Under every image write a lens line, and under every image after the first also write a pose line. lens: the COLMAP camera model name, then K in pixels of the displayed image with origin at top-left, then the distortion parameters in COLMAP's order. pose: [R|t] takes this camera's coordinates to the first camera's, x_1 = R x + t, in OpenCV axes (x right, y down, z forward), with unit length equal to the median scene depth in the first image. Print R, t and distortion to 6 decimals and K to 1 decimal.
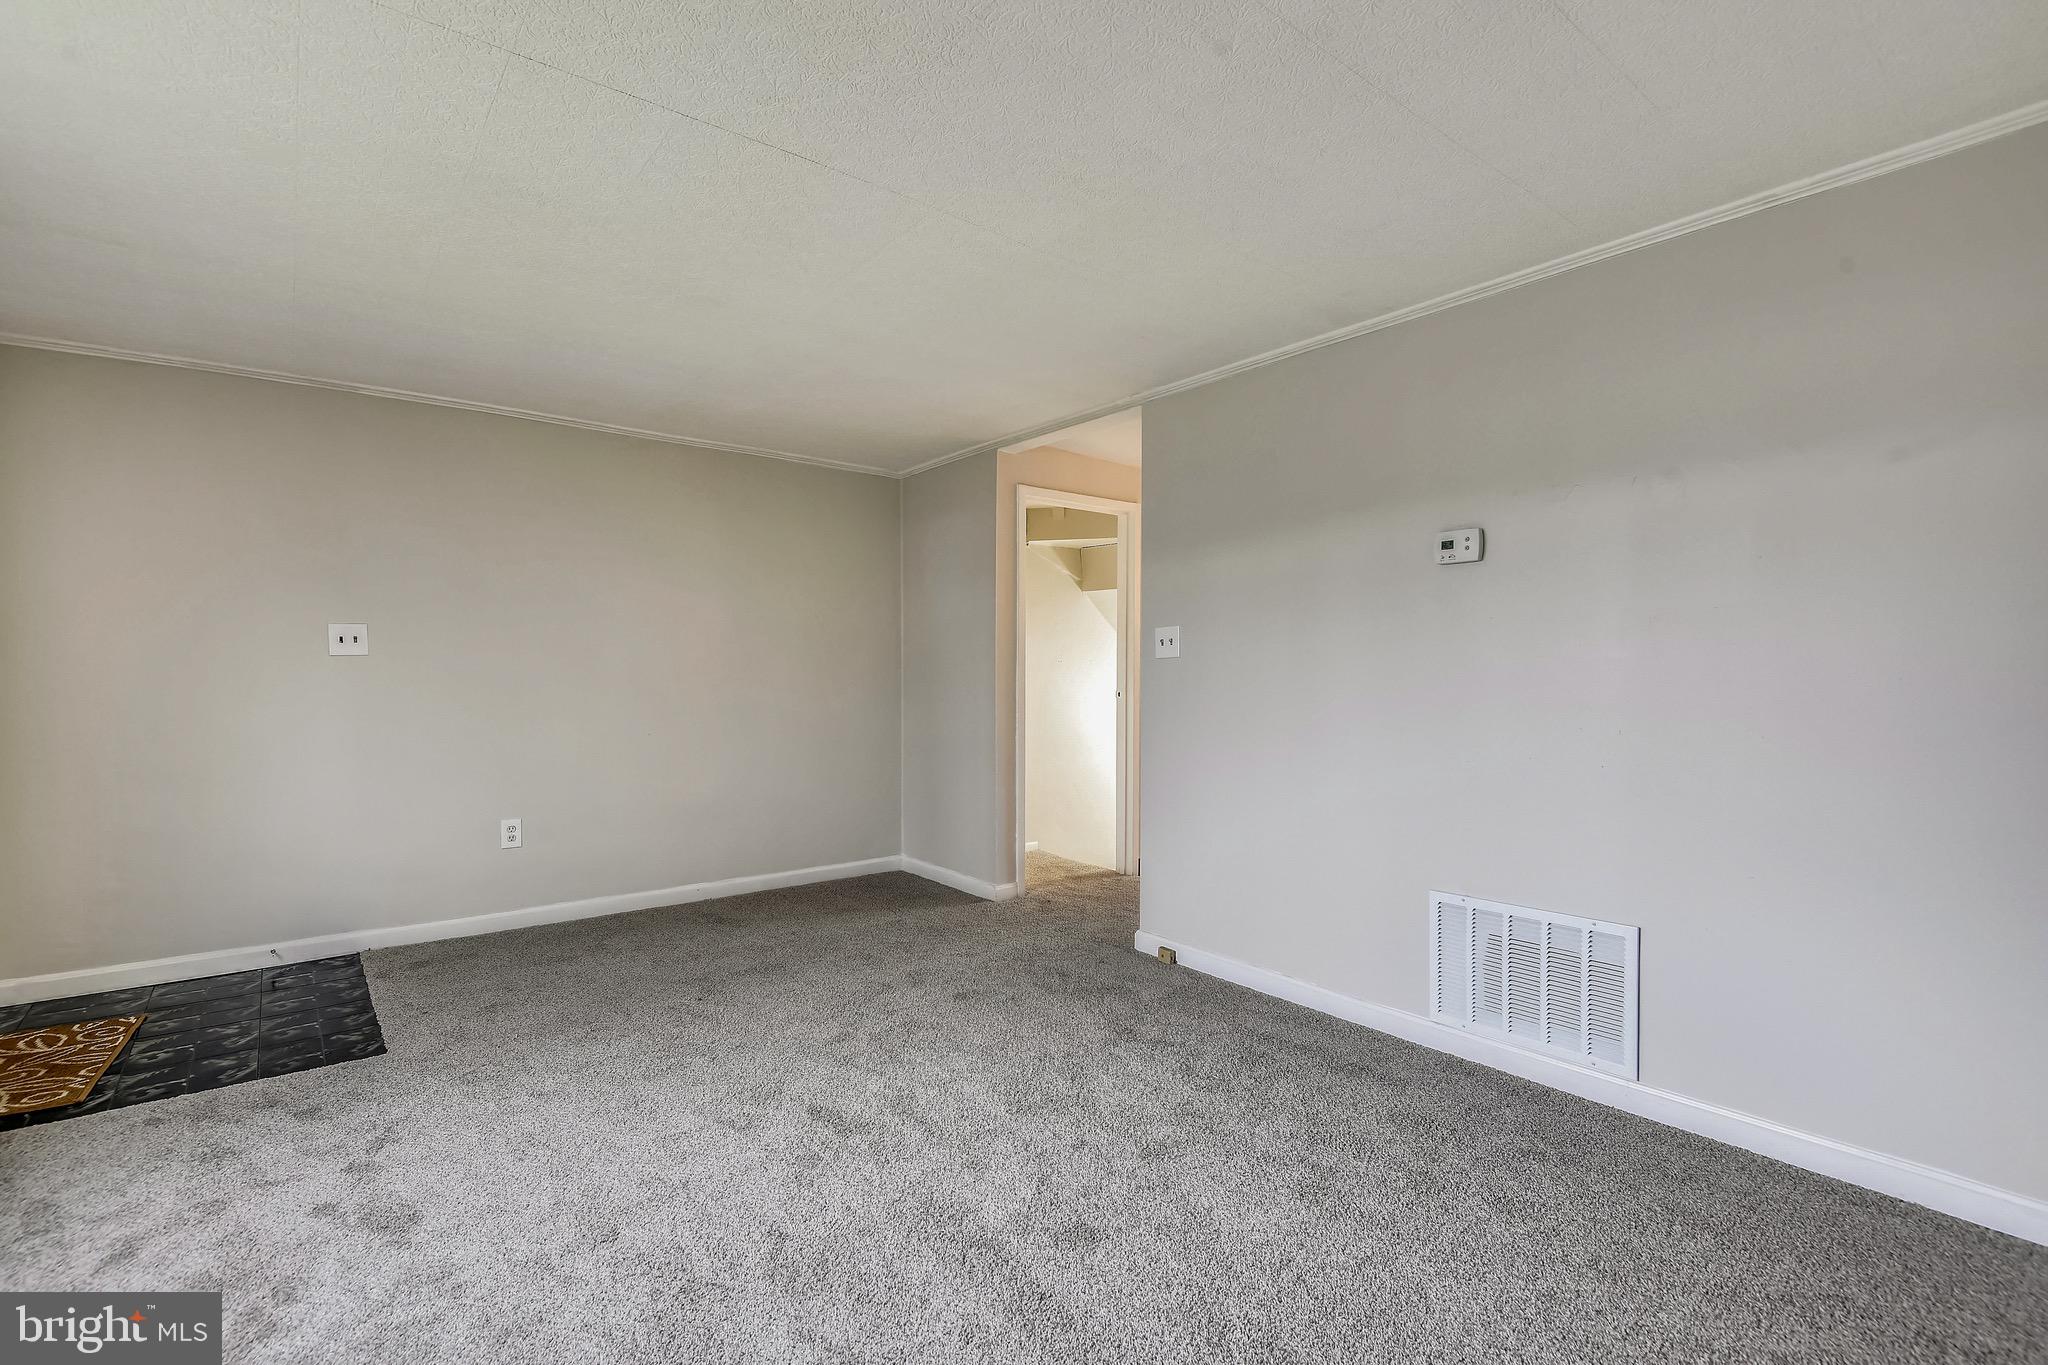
lens RADIAL K [[937.7, 0, 1016.1], [0, 937.7, 687.3], [0, 0, 1]] dist [0.019026, -0.001516]
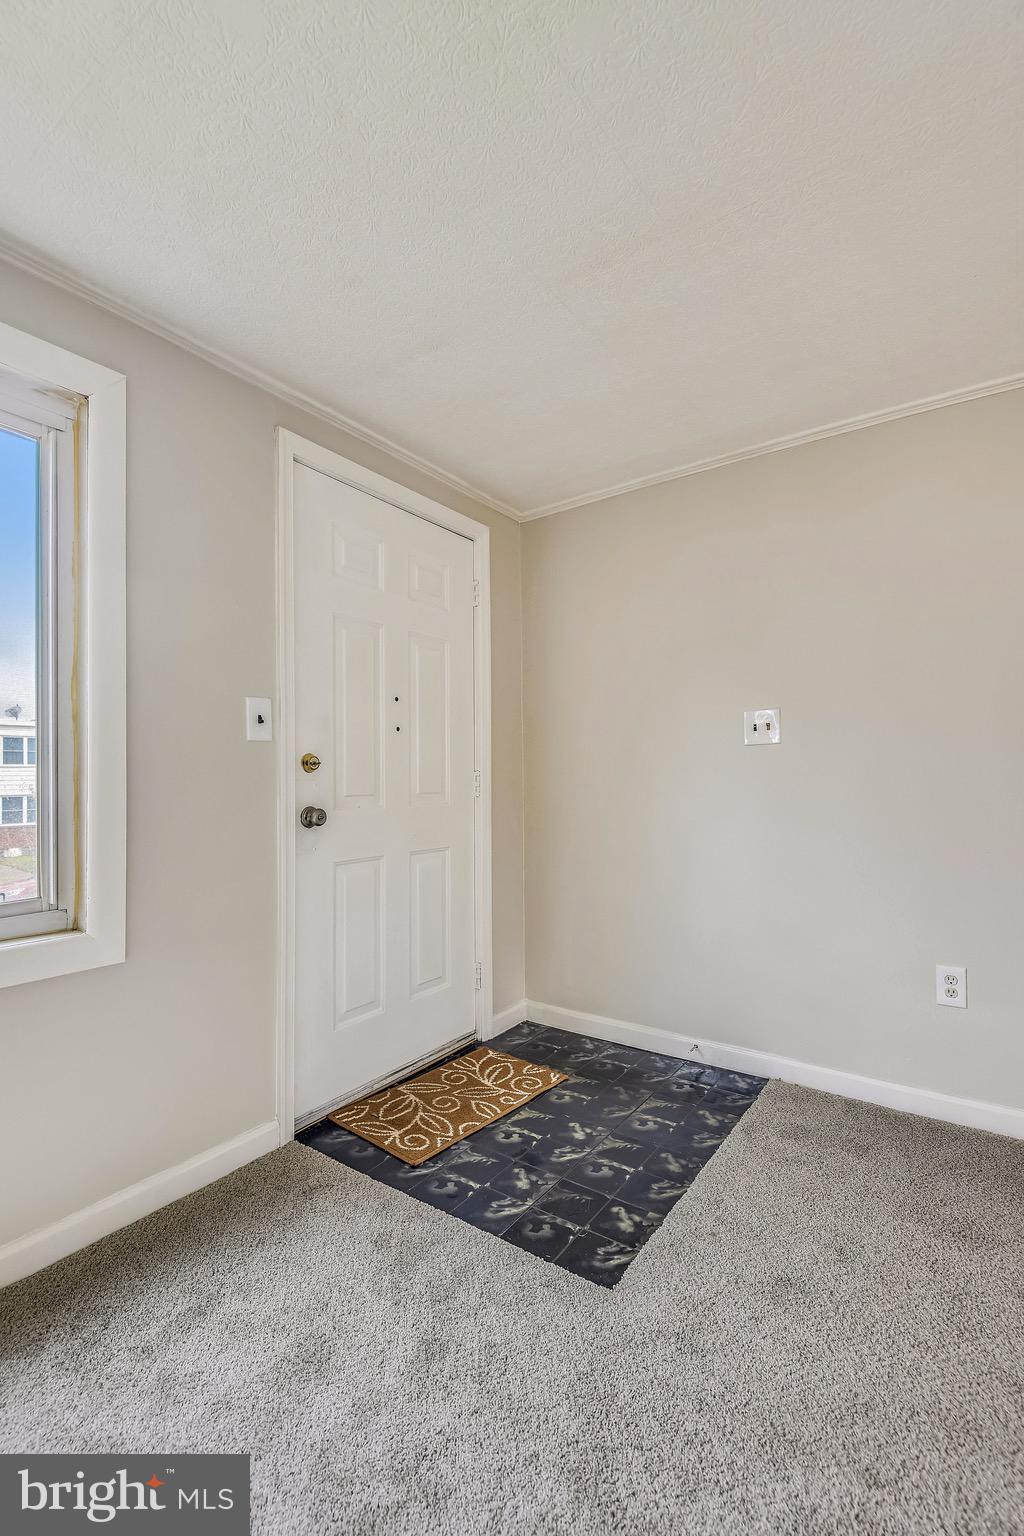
lens RADIAL K [[703.2, 0, 516.1], [0, 703.2, 762.7], [0, 0, 1]] dist [0.019026, -0.001516]
pose [[0.287996, -0.017833, -0.957466, -0.158763], [-0.013081, 0.999660, -0.022553, 0.003236], [0.957542, 0.019020, 0.287665, 0.744302]]
